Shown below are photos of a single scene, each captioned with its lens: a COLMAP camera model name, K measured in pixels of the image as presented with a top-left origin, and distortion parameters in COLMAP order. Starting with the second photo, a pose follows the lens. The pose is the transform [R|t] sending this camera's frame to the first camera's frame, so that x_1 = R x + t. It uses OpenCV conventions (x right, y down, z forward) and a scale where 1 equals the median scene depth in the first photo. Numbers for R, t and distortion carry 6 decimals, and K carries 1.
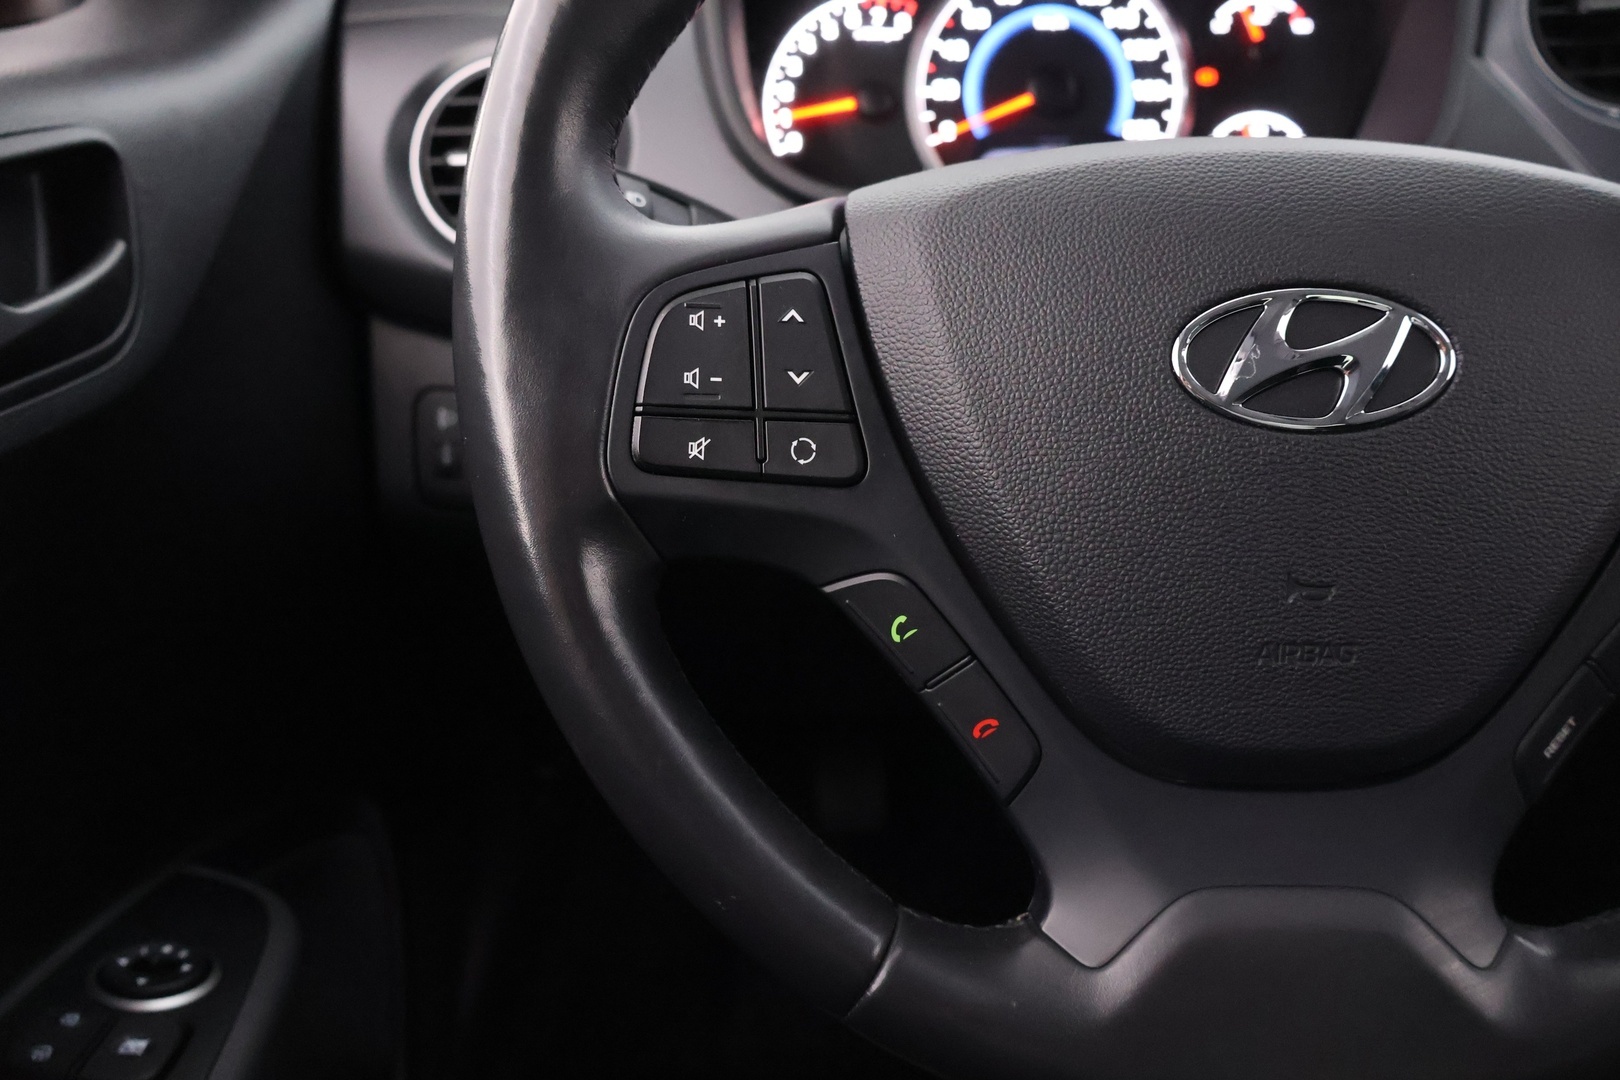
lens RADIAL K [[1350.0, 0, 811.8], [0, 1350.0, 615.8], [0, 0, 1]] dist [0.001671, -0.006751]
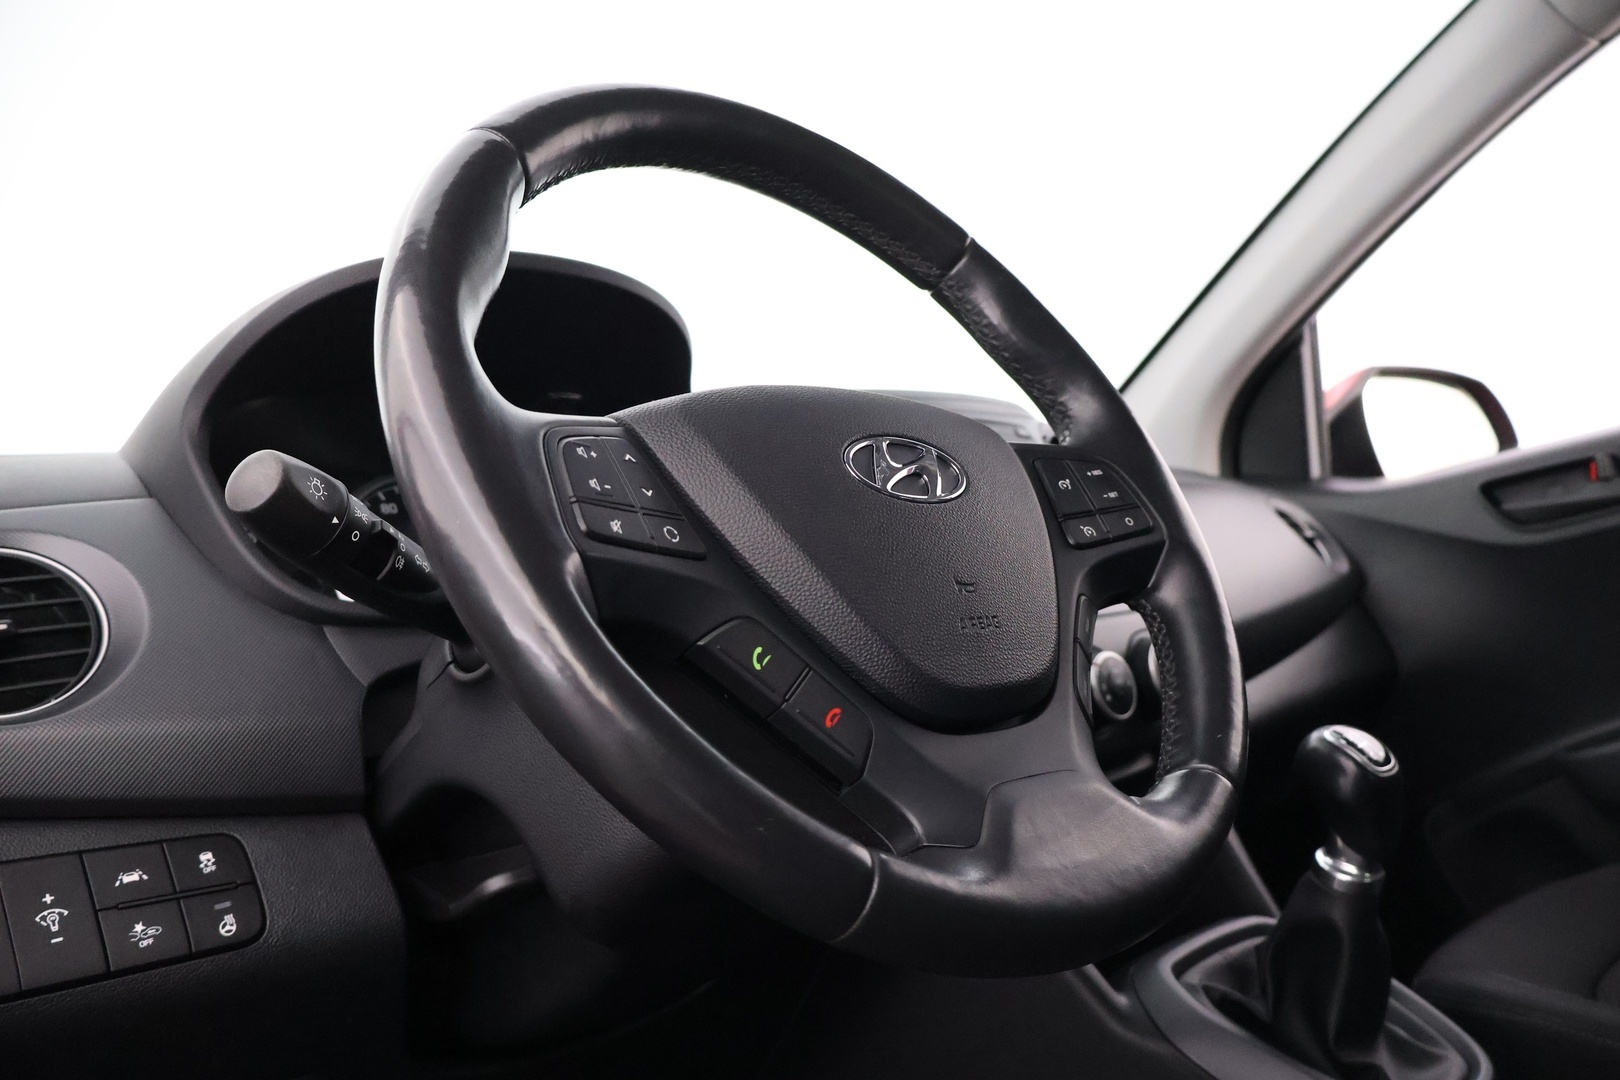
lens RADIAL K [[1400.3, 0, 810.0], [0, 1400.3, 540.0], [0, 0, 1]] dist [-0.004553, -0.001184]
pose [[0.720592, -0.020002, 0.693071, -0.447568], [0.422662, 0.805062, -0.416212, 0.268348], [-0.549639, 0.592854, 0.588575, 0.044808]]
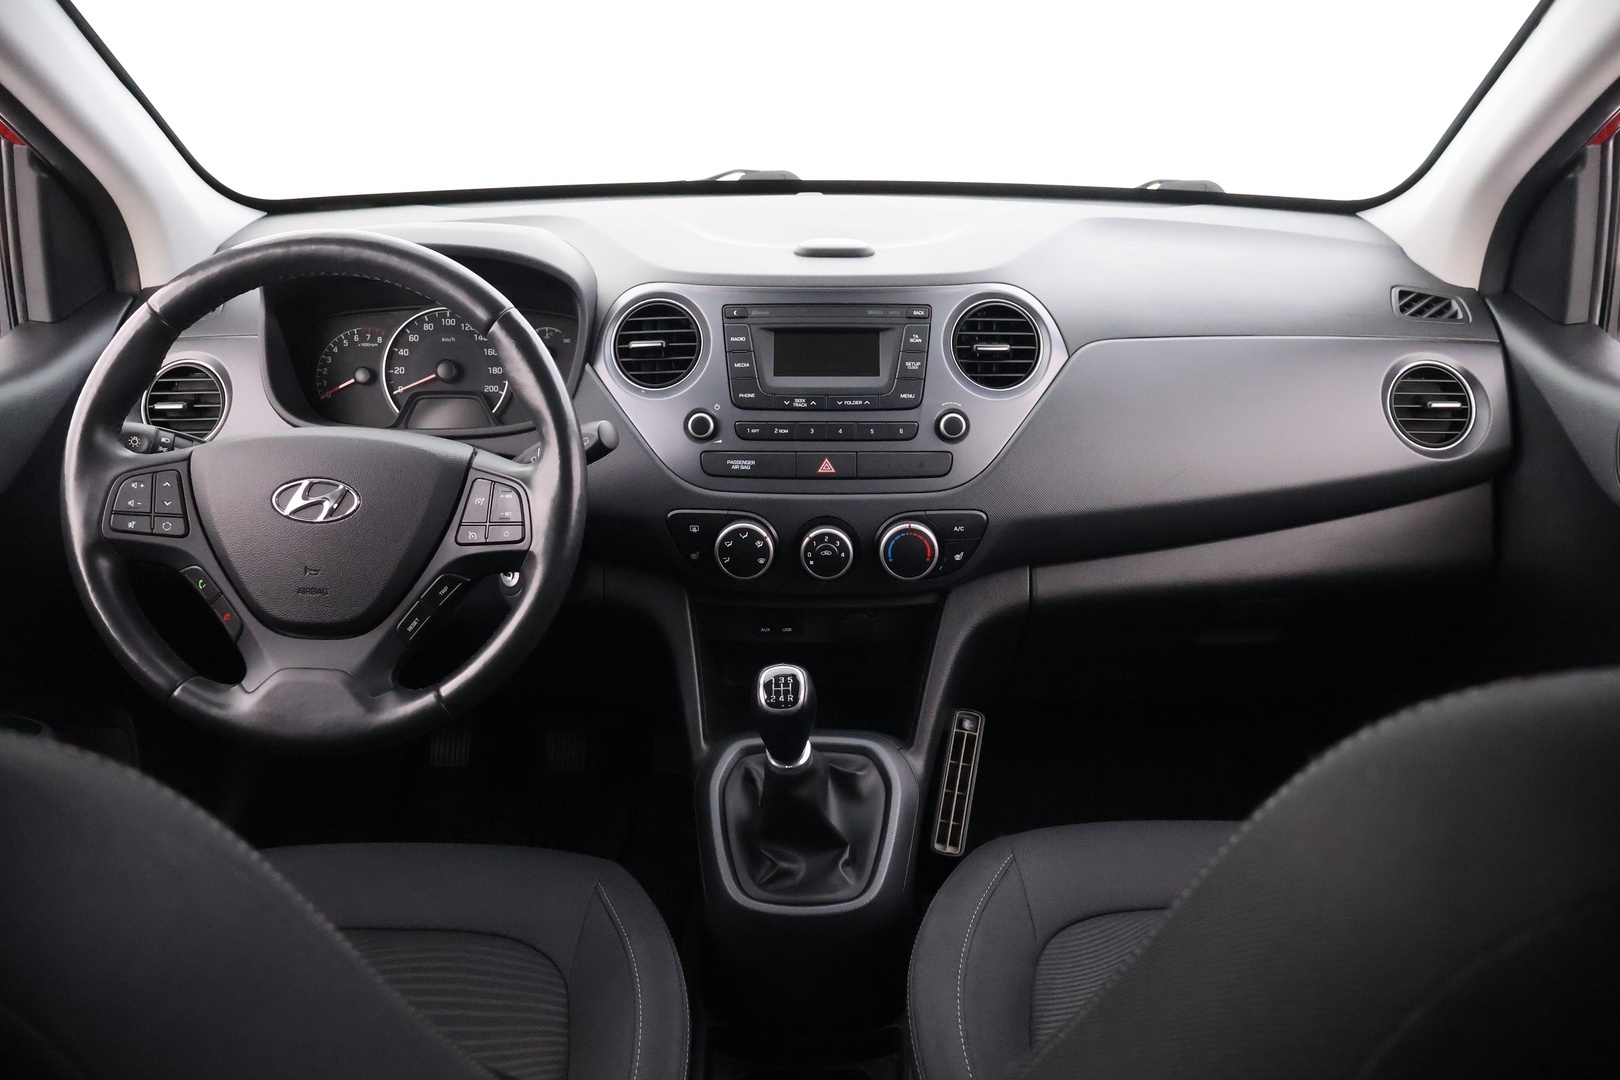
lens RADIAL K [[1416.2, 0, 809.6], [0, 1416.2, 567.4], [0, 0, 1]] dist [-0.006748, -0.004252]
pose [[0.998950, 0.019693, -0.041355, 0.824812], [-0.023724, 0.994768, -0.099369, 0.134945], [0.039182, 0.100246, 0.994191, -1.122697]]
